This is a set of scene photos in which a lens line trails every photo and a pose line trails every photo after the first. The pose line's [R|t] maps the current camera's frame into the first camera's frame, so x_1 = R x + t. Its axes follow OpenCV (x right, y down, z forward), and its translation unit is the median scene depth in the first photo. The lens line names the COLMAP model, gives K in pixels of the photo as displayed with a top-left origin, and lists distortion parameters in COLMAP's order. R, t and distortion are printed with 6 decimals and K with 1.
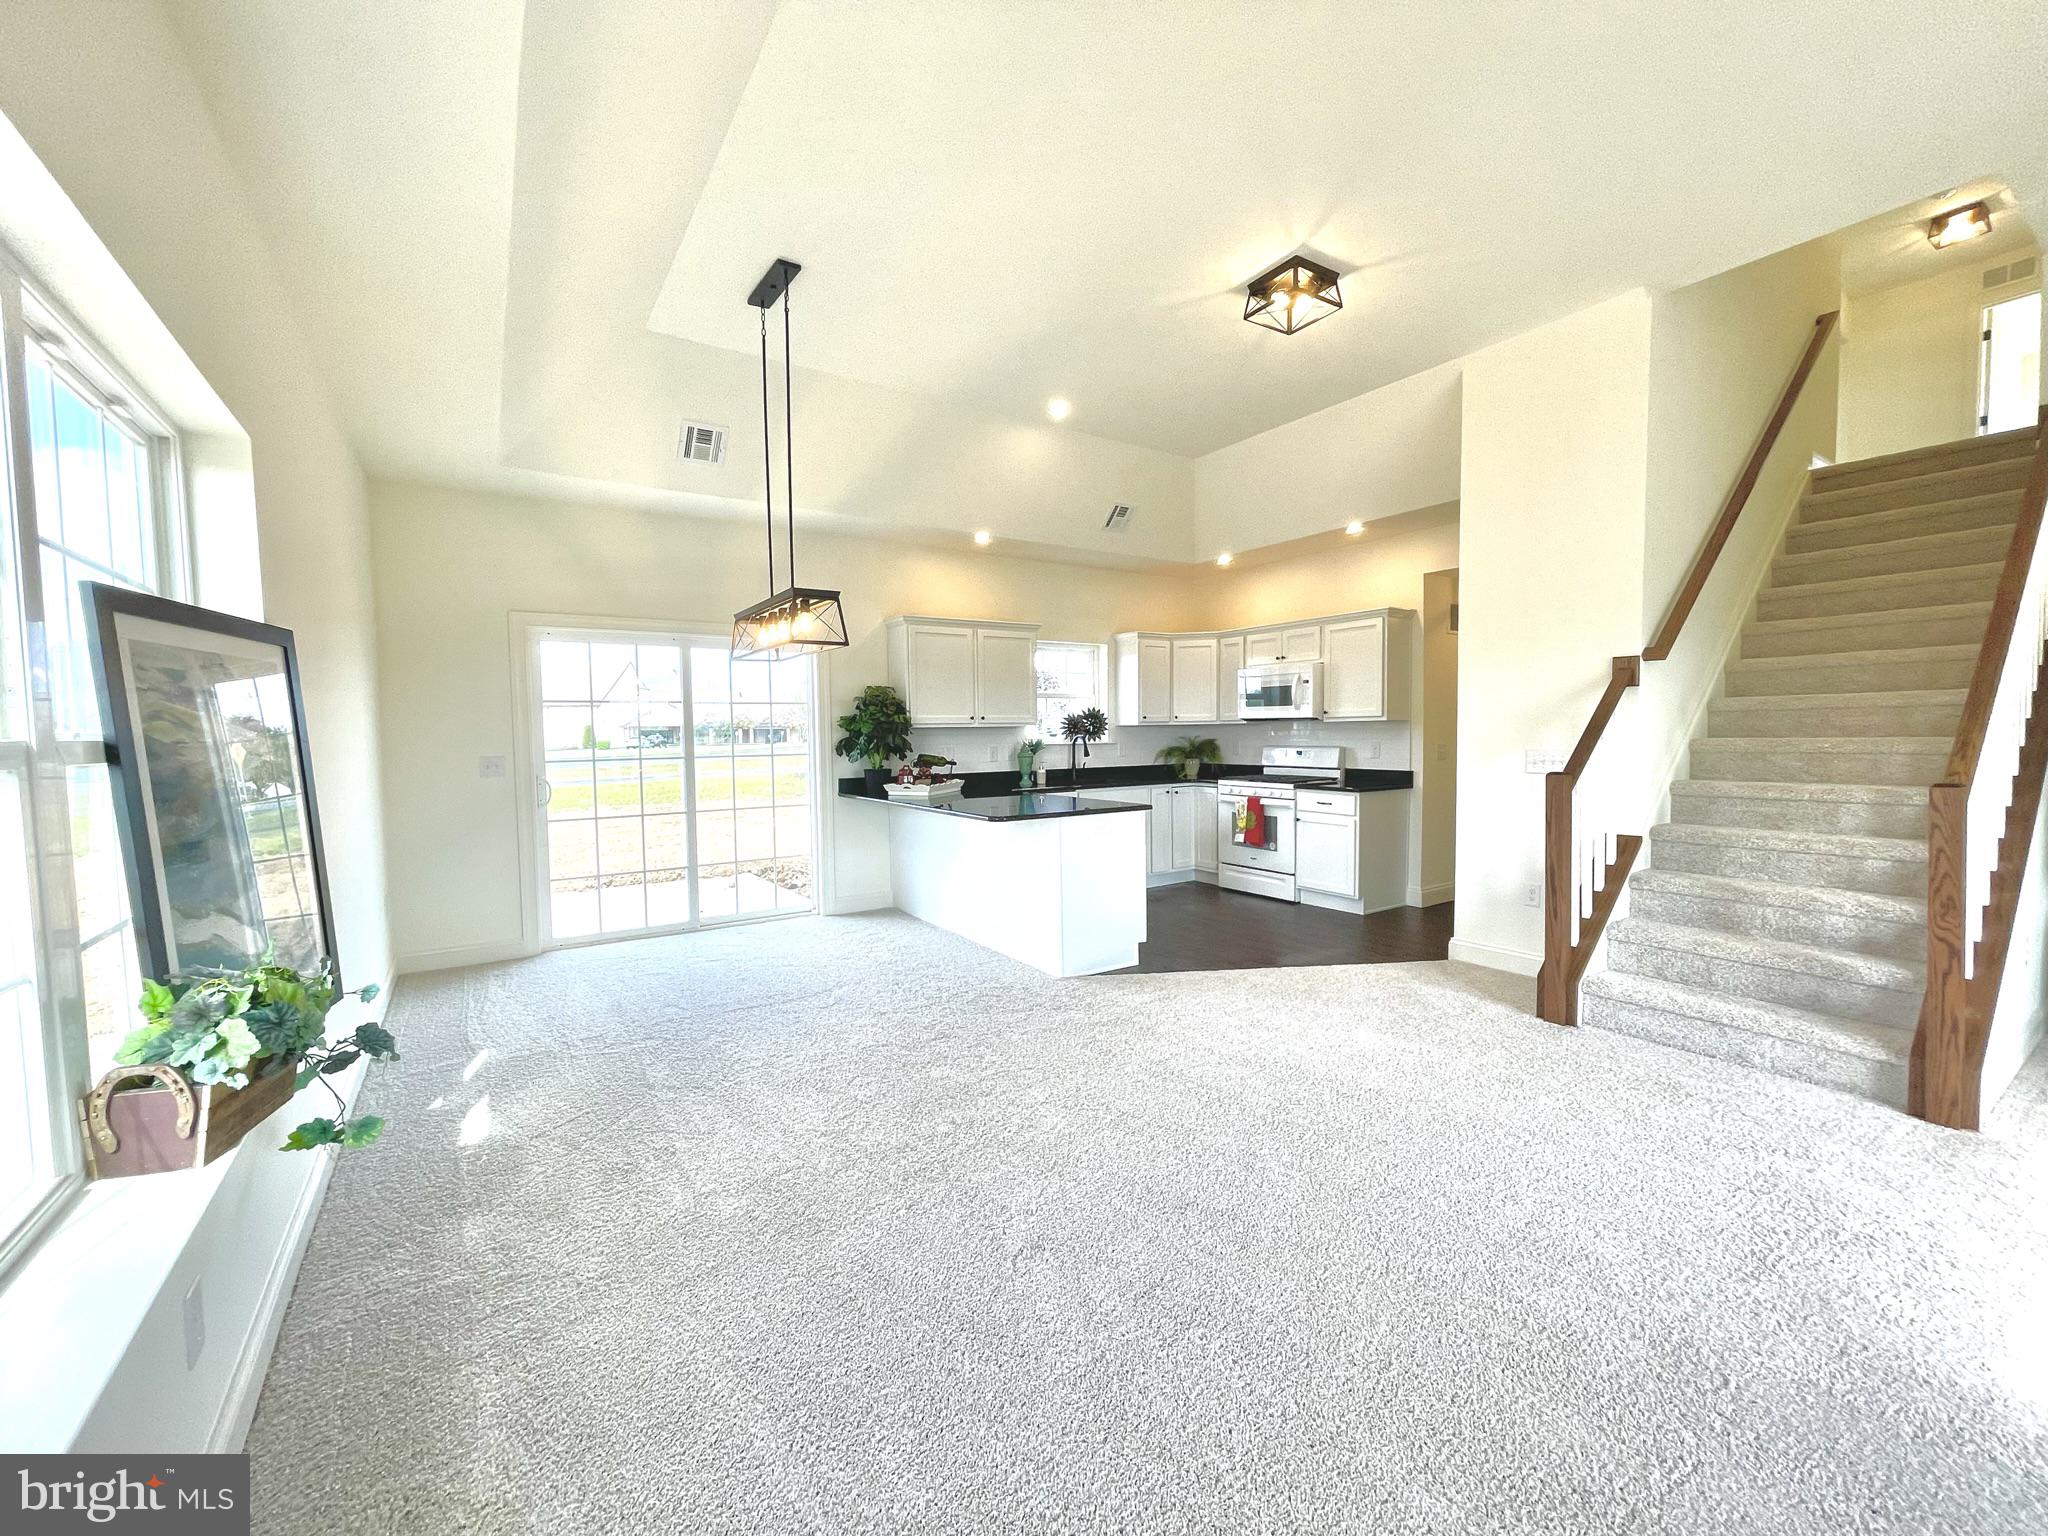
lens RADIAL K [[829.7, 0, 1024.0], [0, 829.7, 768.0], [0, 0, 1]] dist [-0.002472, 0.000243]
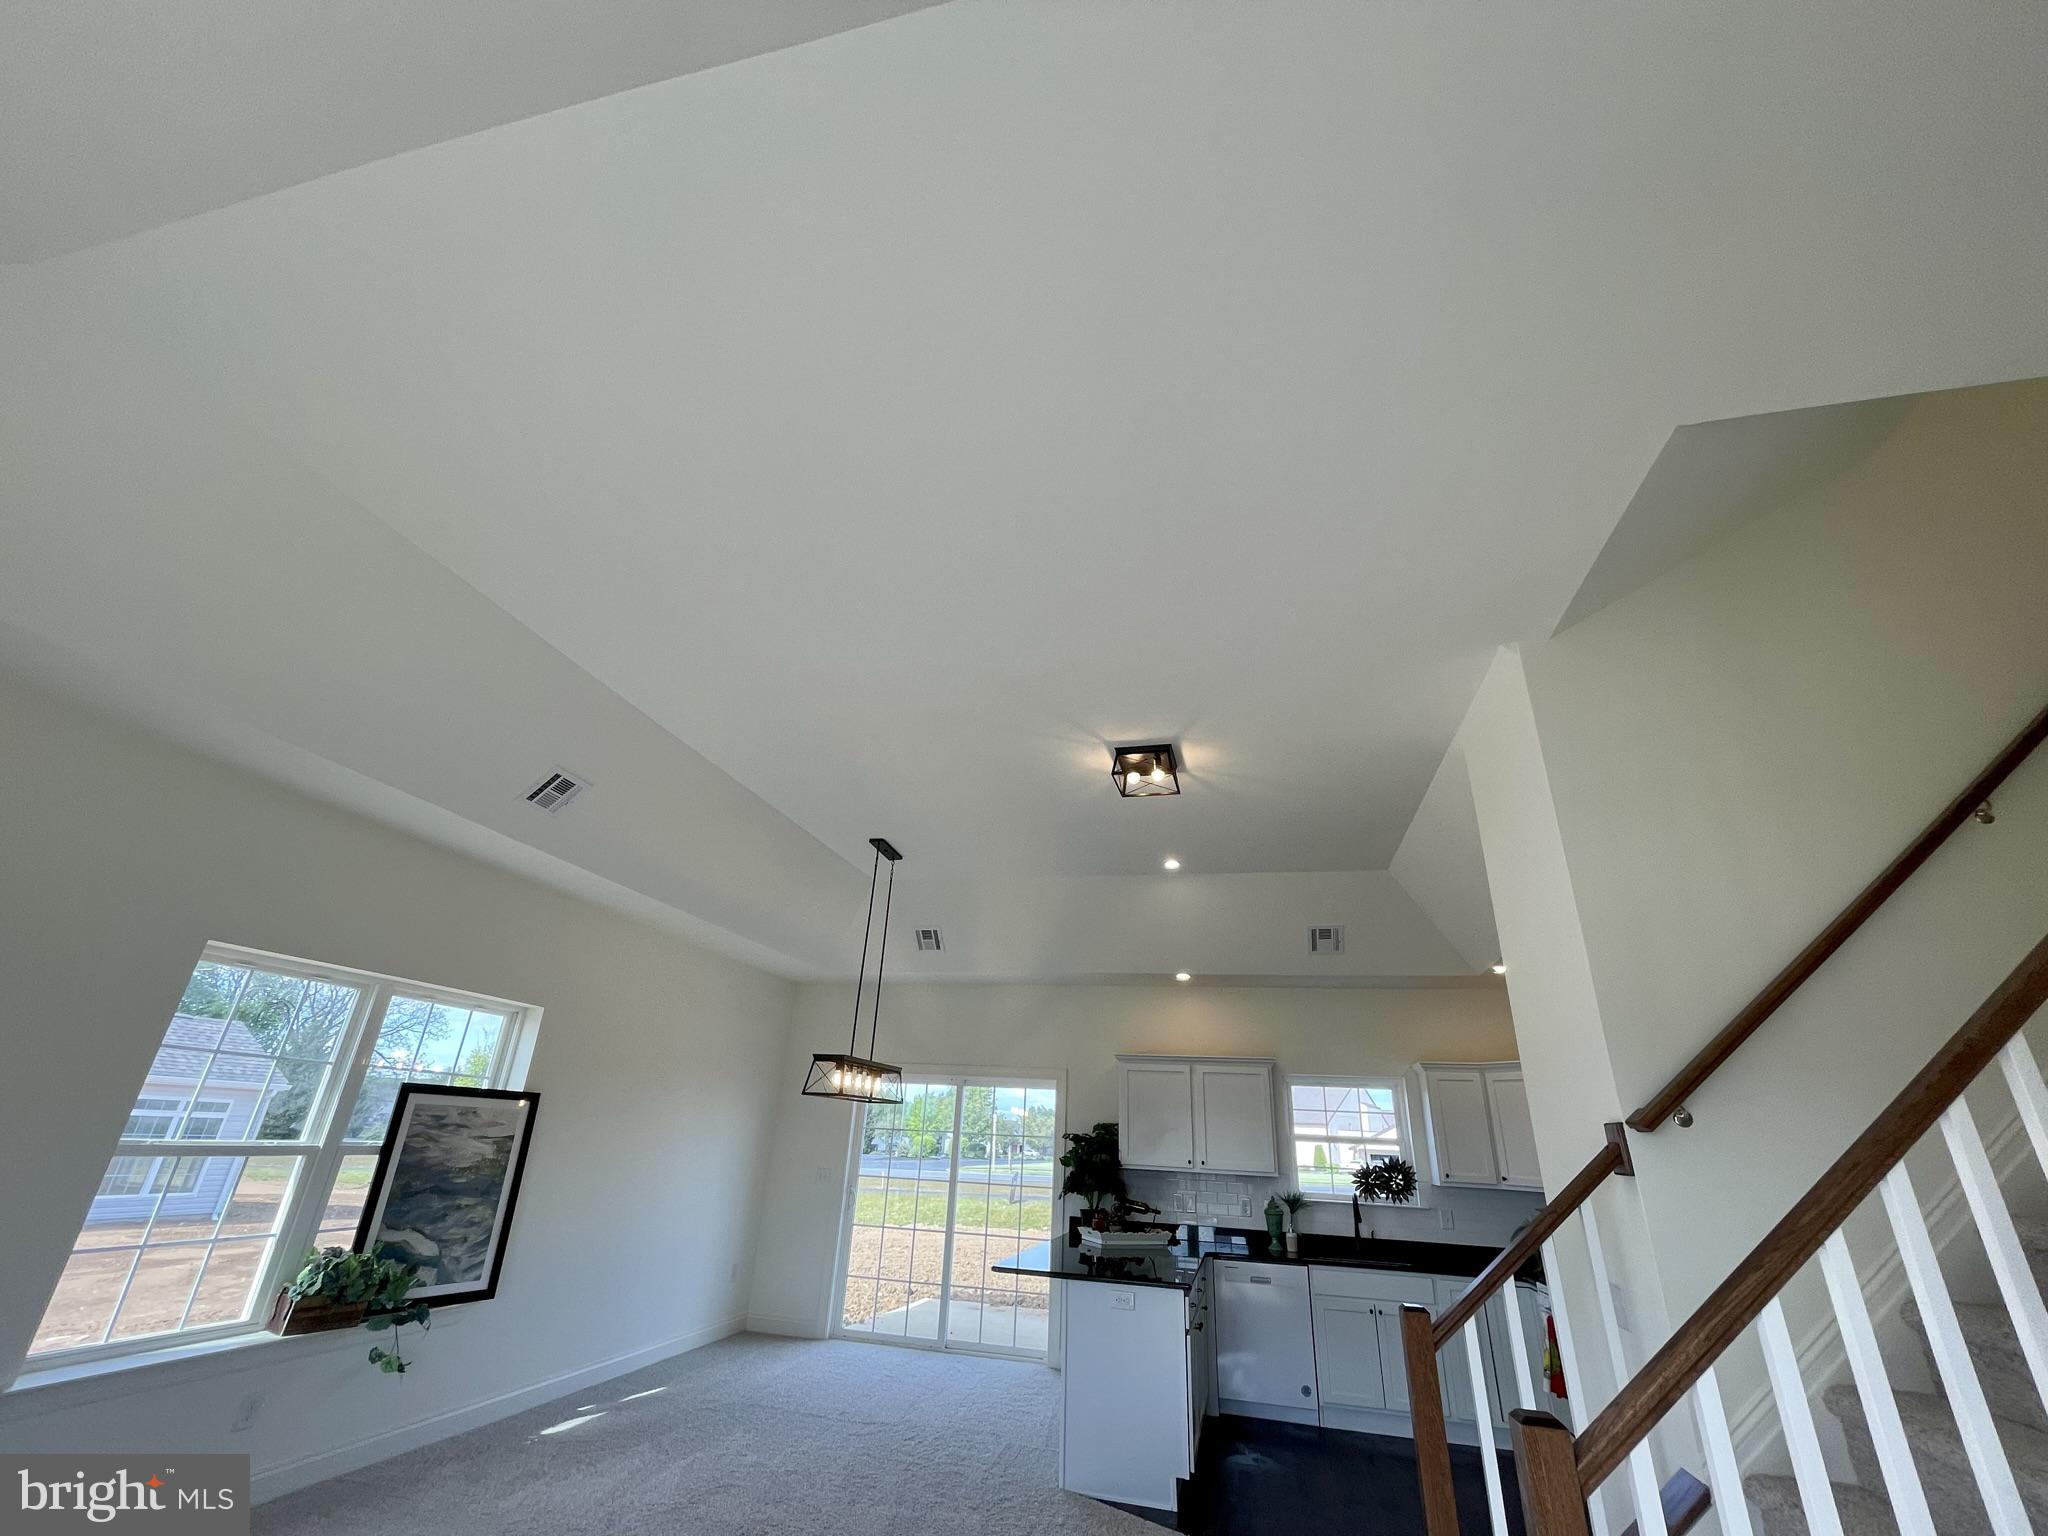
lens RADIAL K [[829.7, 0, 1024.0], [0, 829.7, 768.0], [0, 0, 1]] dist [-0.002472, 0.000243]
pose [[0.674200, -0.259036, -0.691632, 0.621391], [-0.091077, 0.900165, -0.425920, -0.045456], [0.732911, 0.350147, 0.583299, 0.132352]]
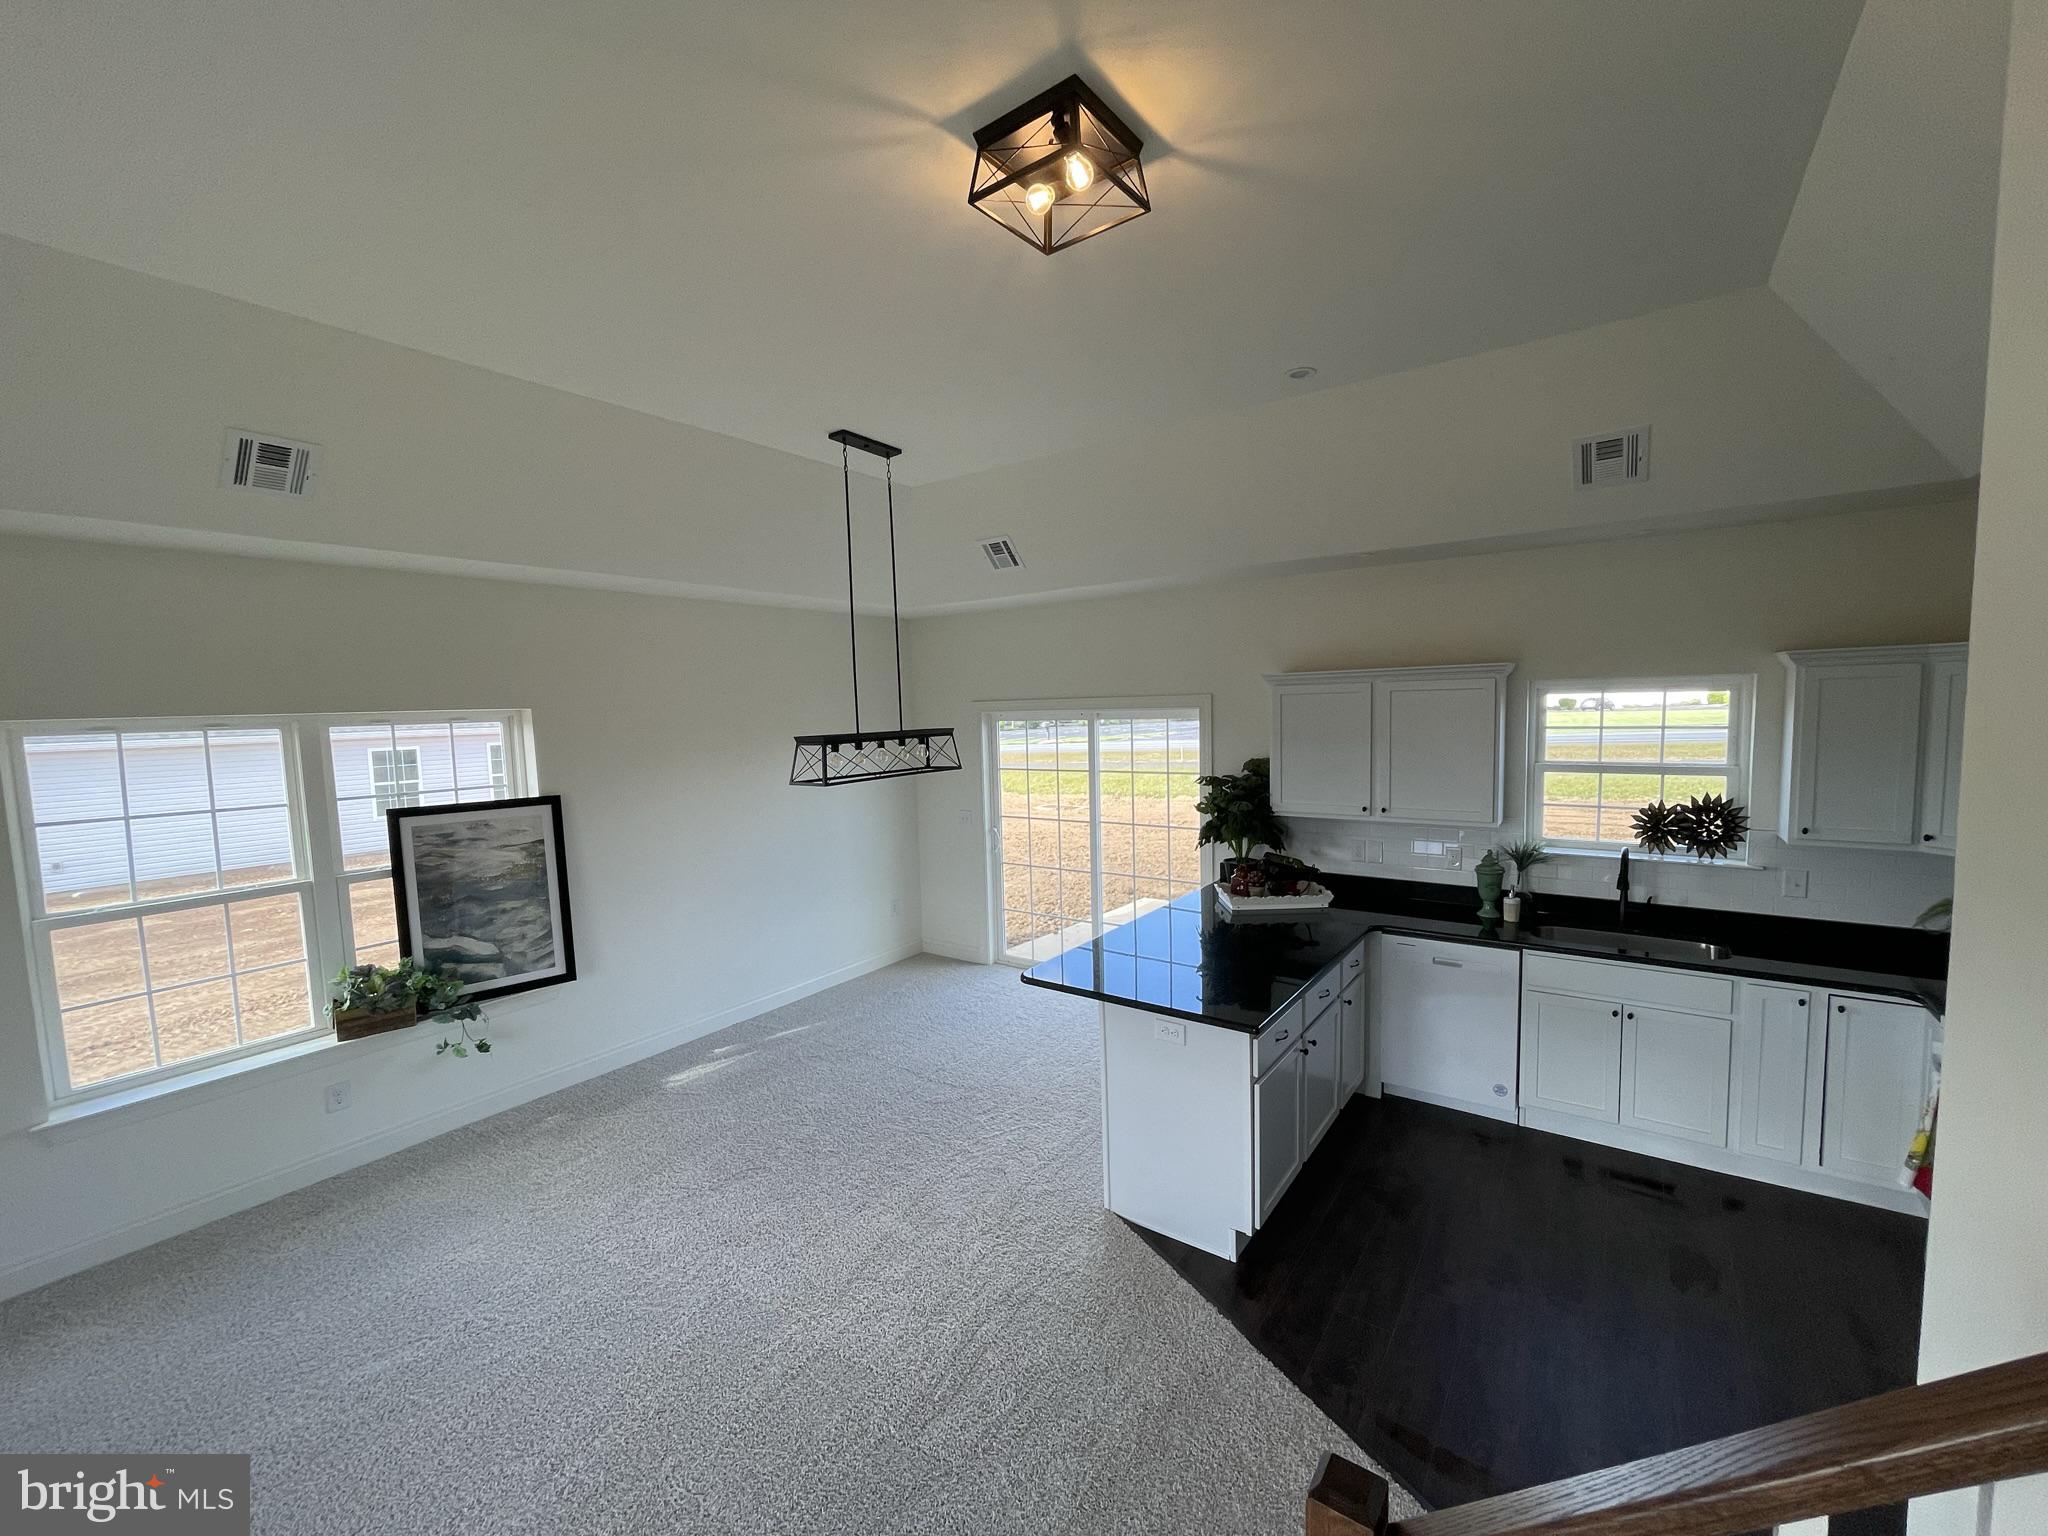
lens RADIAL K [[819.8, 0, 1024.0], [0, 819.8, 768.0], [0, 0, 1]] dist [-0.000348, 0.000073]
pose [[0.347184, 0.077880, -0.934558, 0.509548], [-0.017860, 0.996914, 0.076442, -0.149069], [0.937627, -0.009848, 0.347504, 0.499379]]
